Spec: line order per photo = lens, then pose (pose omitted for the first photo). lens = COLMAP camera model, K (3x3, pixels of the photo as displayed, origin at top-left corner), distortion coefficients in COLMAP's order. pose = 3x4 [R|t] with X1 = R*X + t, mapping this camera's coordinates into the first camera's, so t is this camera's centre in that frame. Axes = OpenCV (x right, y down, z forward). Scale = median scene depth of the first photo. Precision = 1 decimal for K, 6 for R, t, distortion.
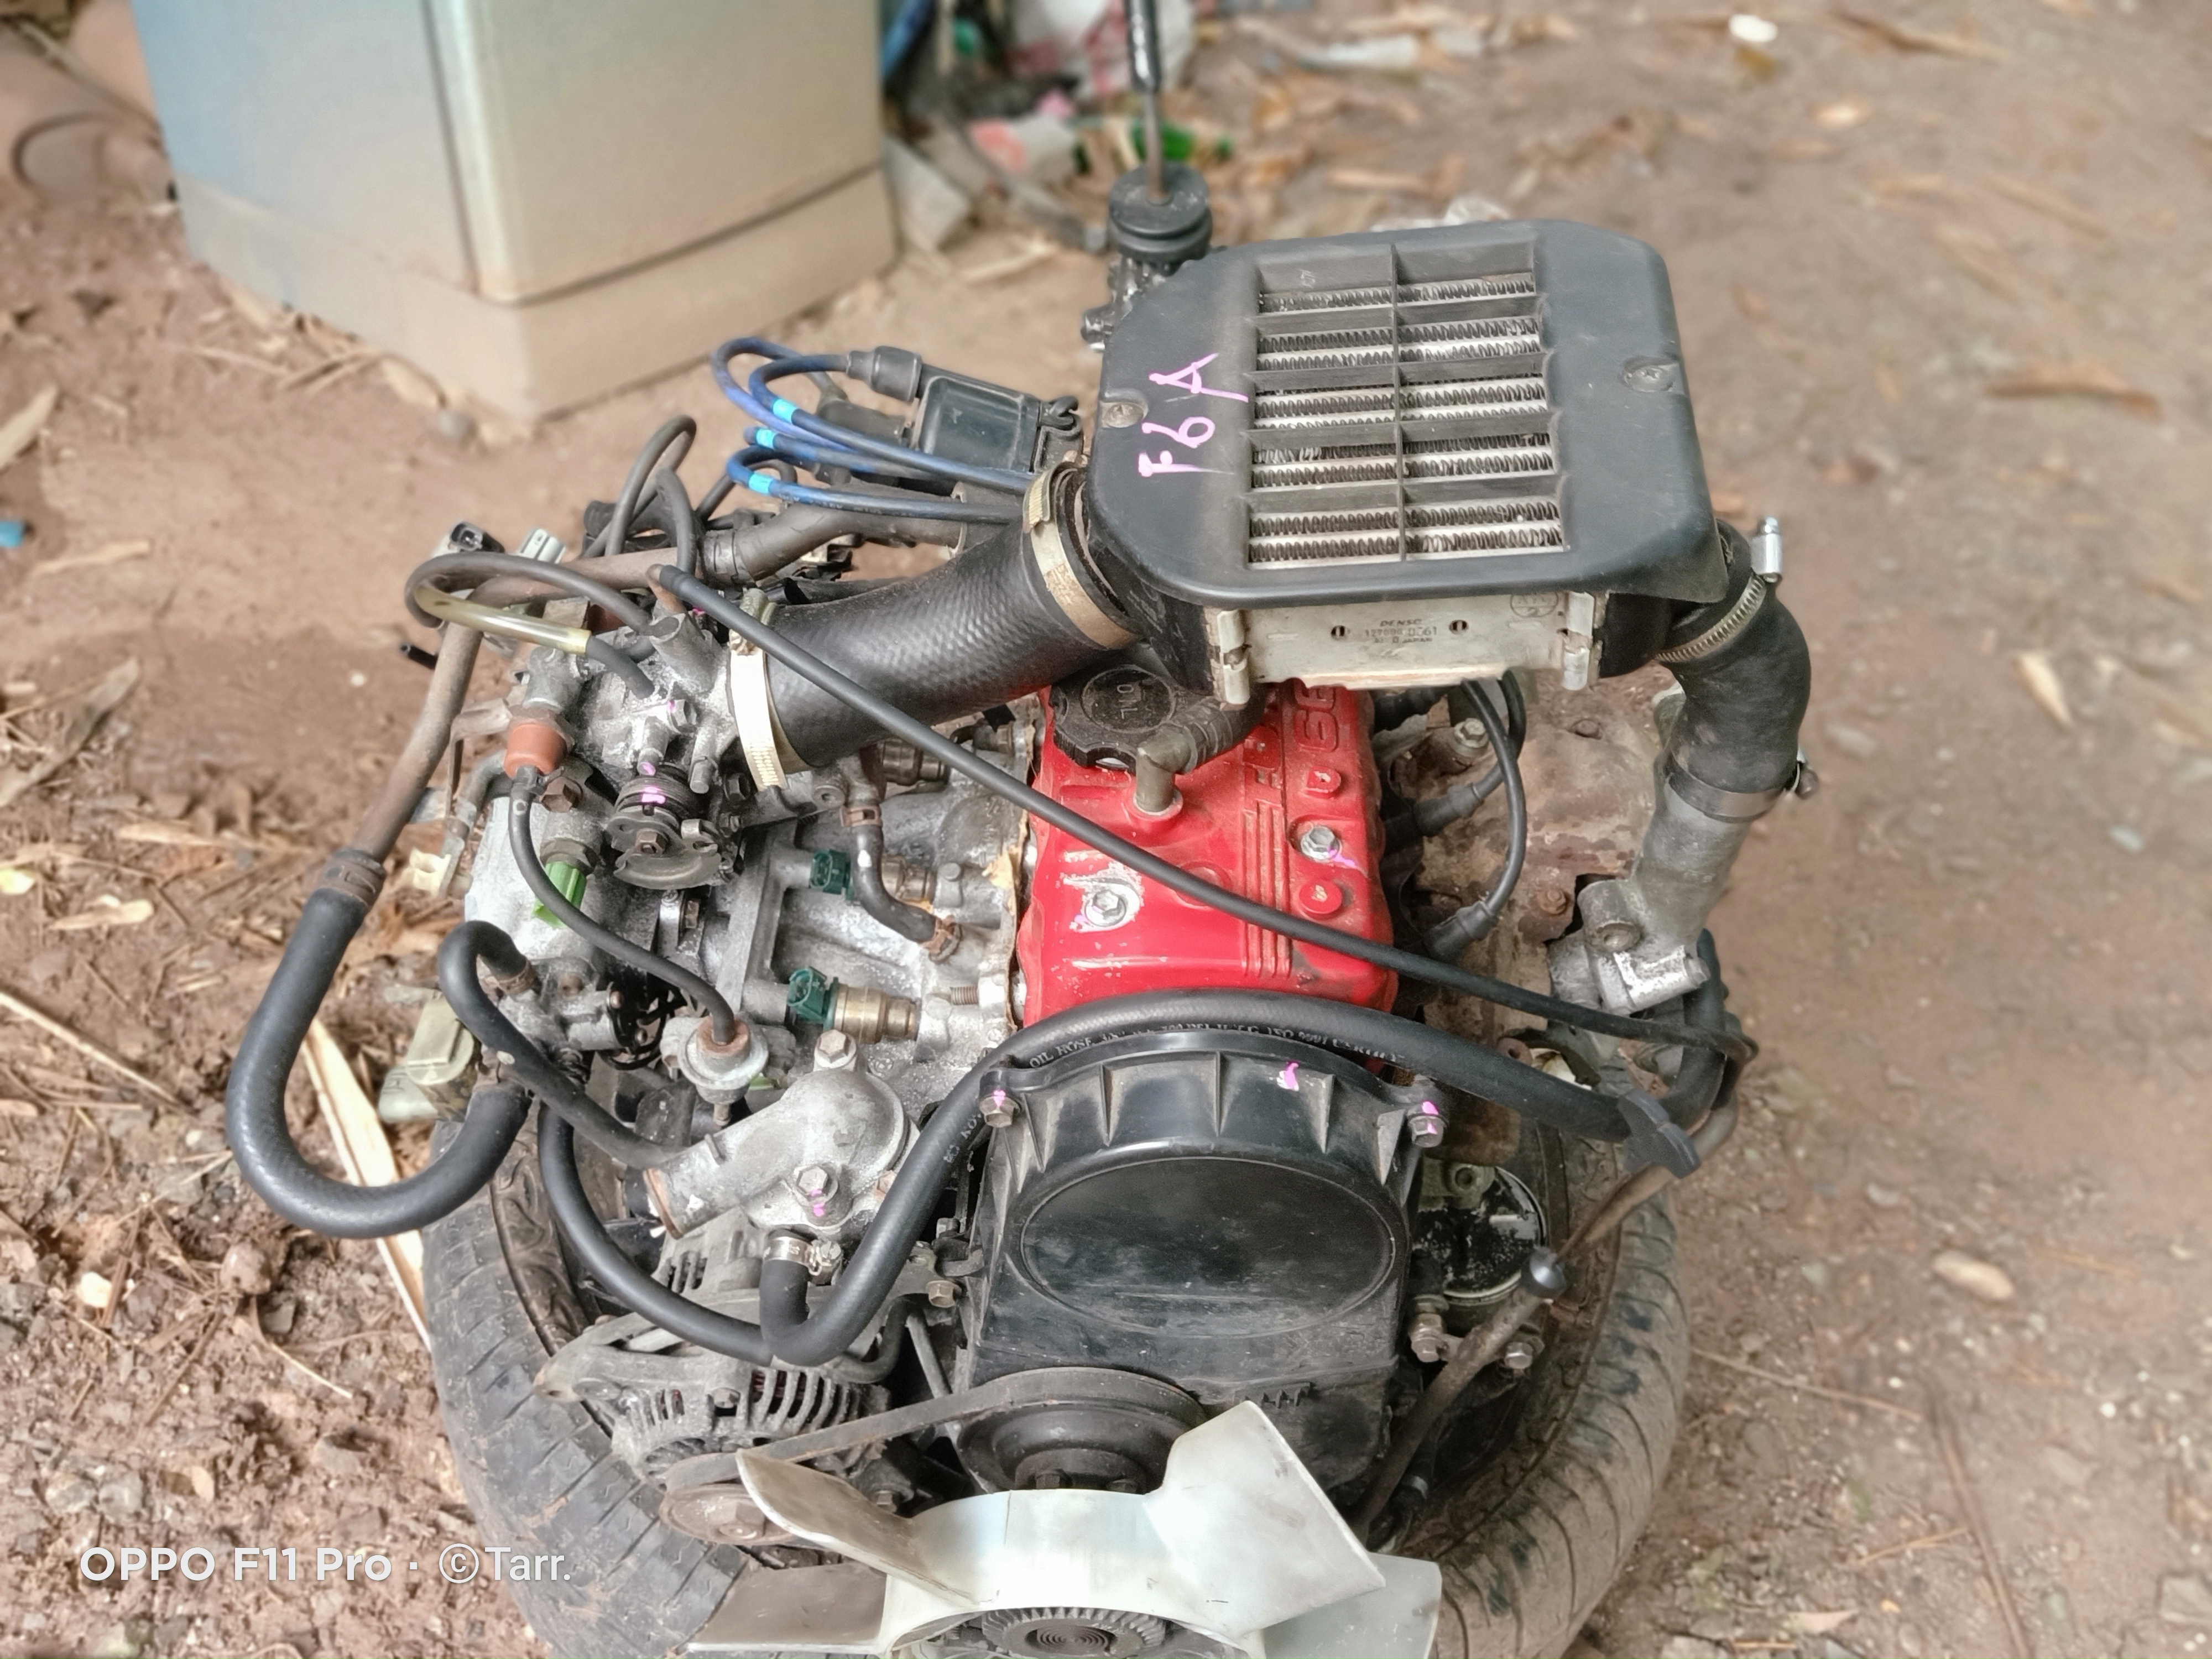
lens RADIAL K [[1651.7, 0, 1103.3], [0, 1651.7, 828.9], [0, 0, 1]] dist [0.102813, -0.126654]
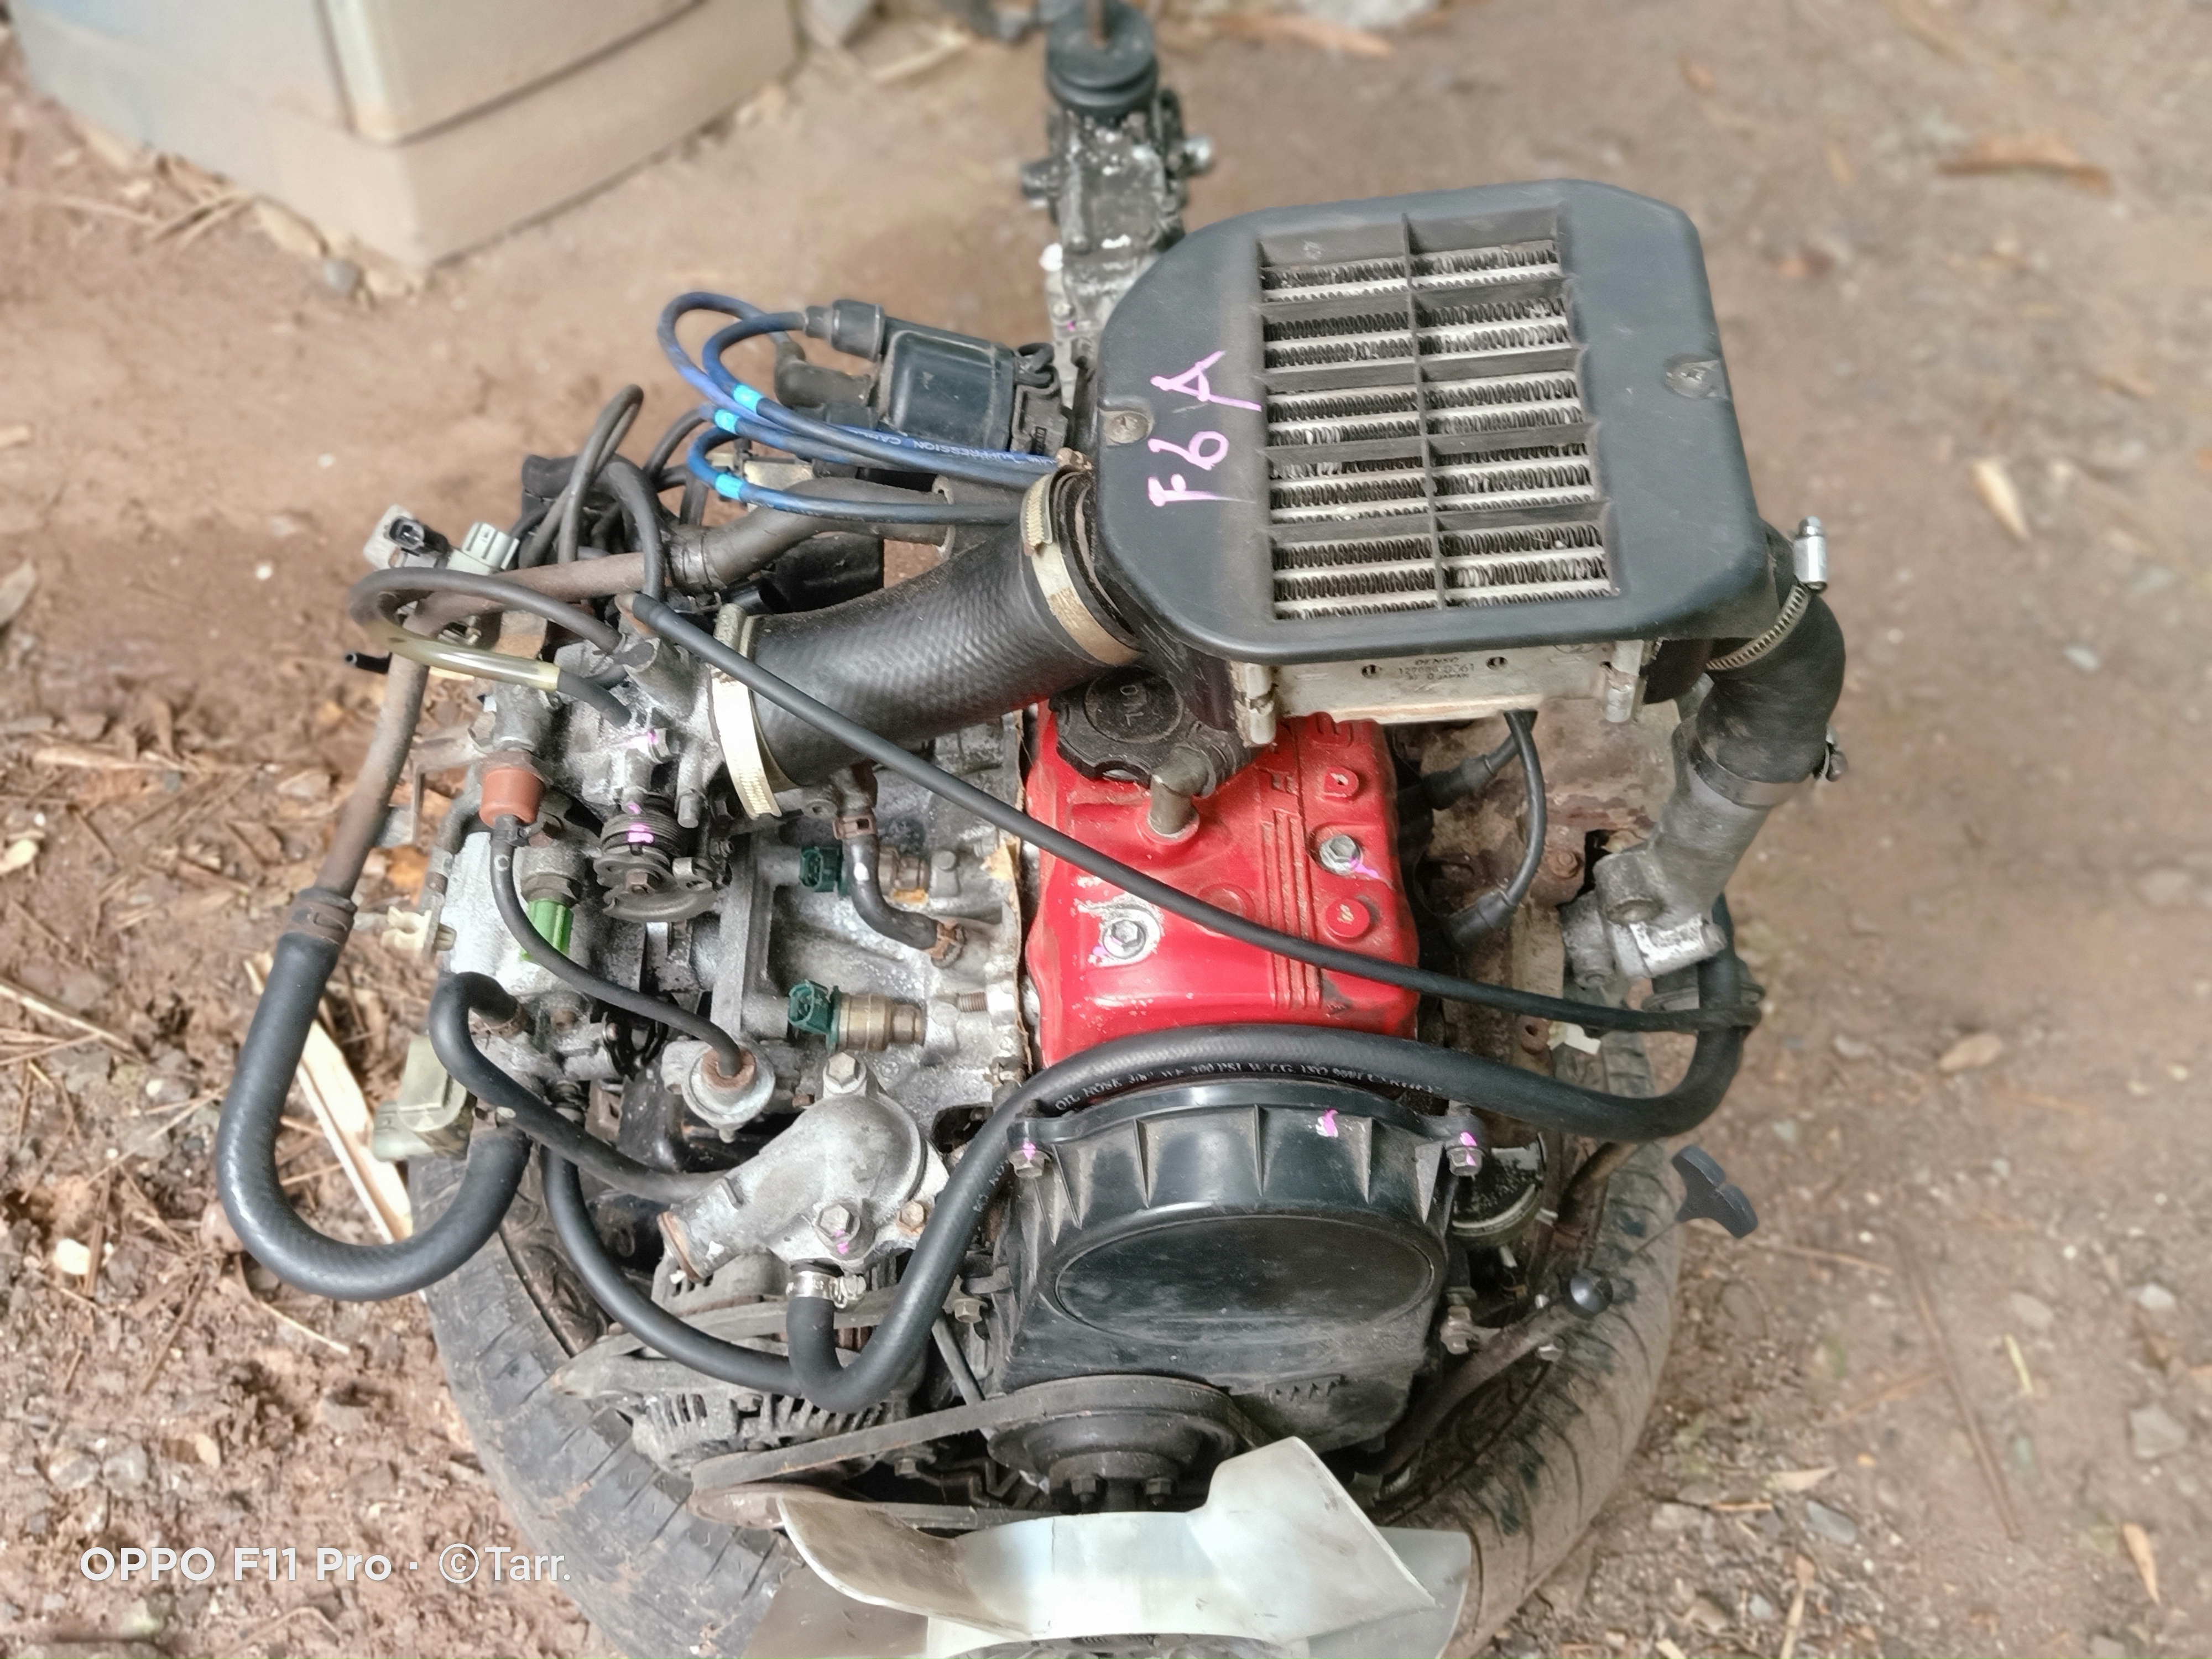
lens RADIAL K [[1669.5, 0, 1106.0], [0, 1669.5, 829.5], [0, 0, 1]] dist [0.103759, -0.136784]
pose [[0.998347, -0.045495, 0.035127, -0.031548], [0.041170, 0.992473, 0.115336, -0.098538], [-0.040109, -0.113699, 0.992705, 0.030189]]
